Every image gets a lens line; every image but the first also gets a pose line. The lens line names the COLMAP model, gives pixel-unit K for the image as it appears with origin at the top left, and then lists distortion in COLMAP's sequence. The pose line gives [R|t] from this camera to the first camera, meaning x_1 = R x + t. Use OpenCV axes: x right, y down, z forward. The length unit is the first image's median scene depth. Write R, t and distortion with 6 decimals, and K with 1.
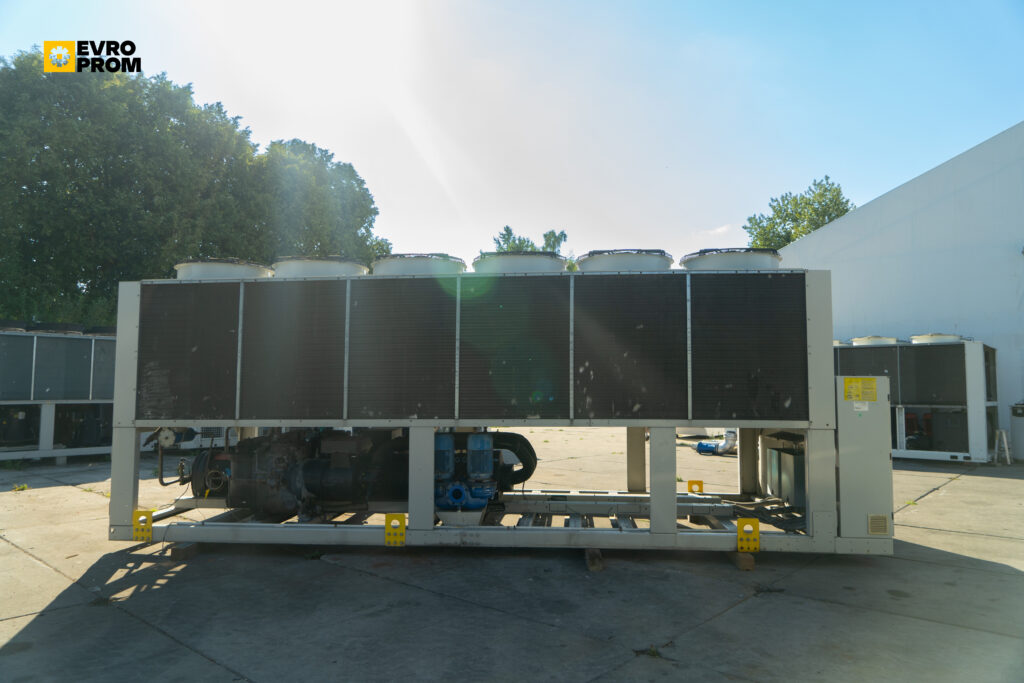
lens RADIAL K [[690.1, 0, 512.0], [0, 690.1, 341.5], [0, 0, 1]] dist [-0.007447, -0.001418]
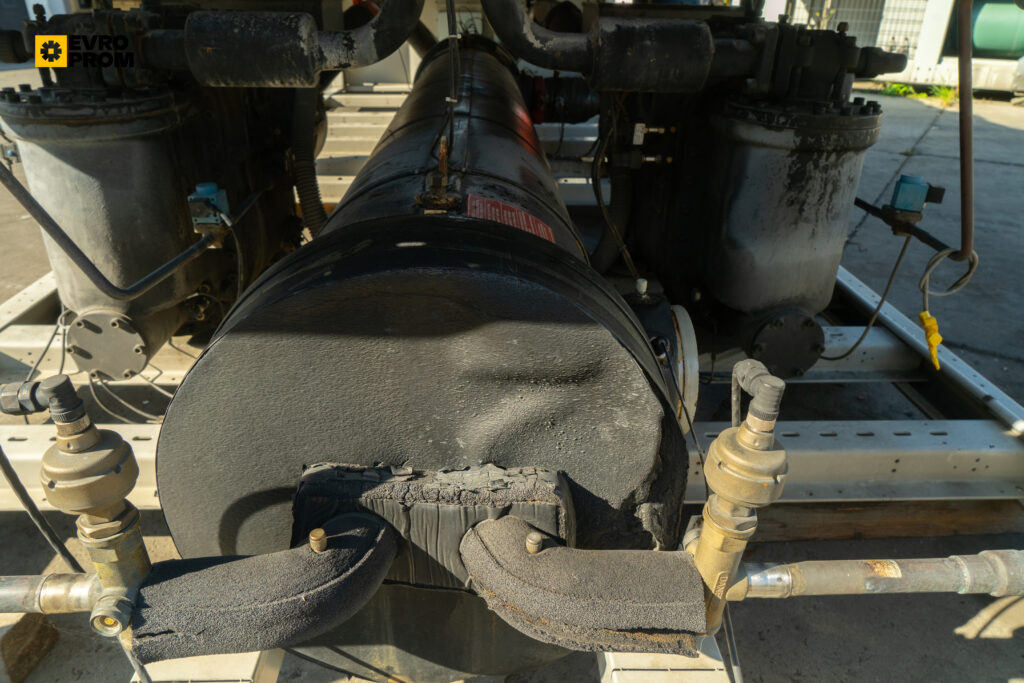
lens RADIAL K [[703.9, 0, 512.0], [0, 703.9, 341.5], [0, 0, 1]] dist [-0.022802, 0.006895]
pose [[-0.133001, -0.444712, 0.885744, -0.843814], [-0.078287, 0.895605, 0.437908, 0.207651], [-0.988019, -0.011100, -0.153931, 1.601571]]
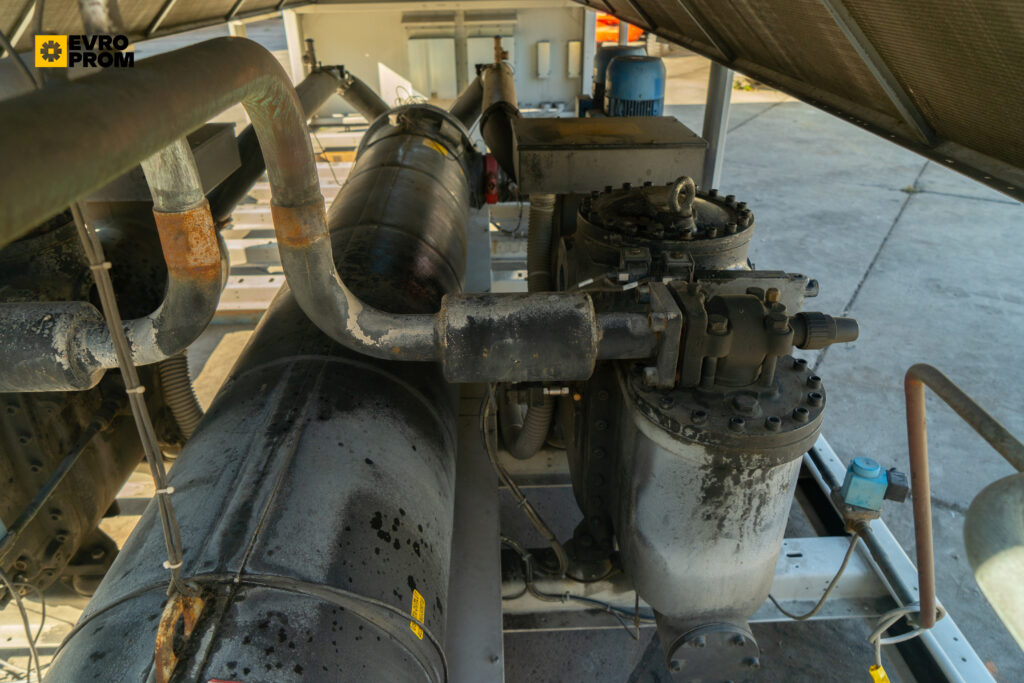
lens RADIAL K [[703.9, 0, 512.0], [0, 703.9, 341.5], [0, 0, 1]] dist [-0.022802, 0.006895]
pose [[-0.126498, -0.471462, 0.872767, -0.744210], [-0.054386, 0.881807, 0.468464, 0.124677], [-0.990475, 0.011794, -0.137188, 1.539130]]
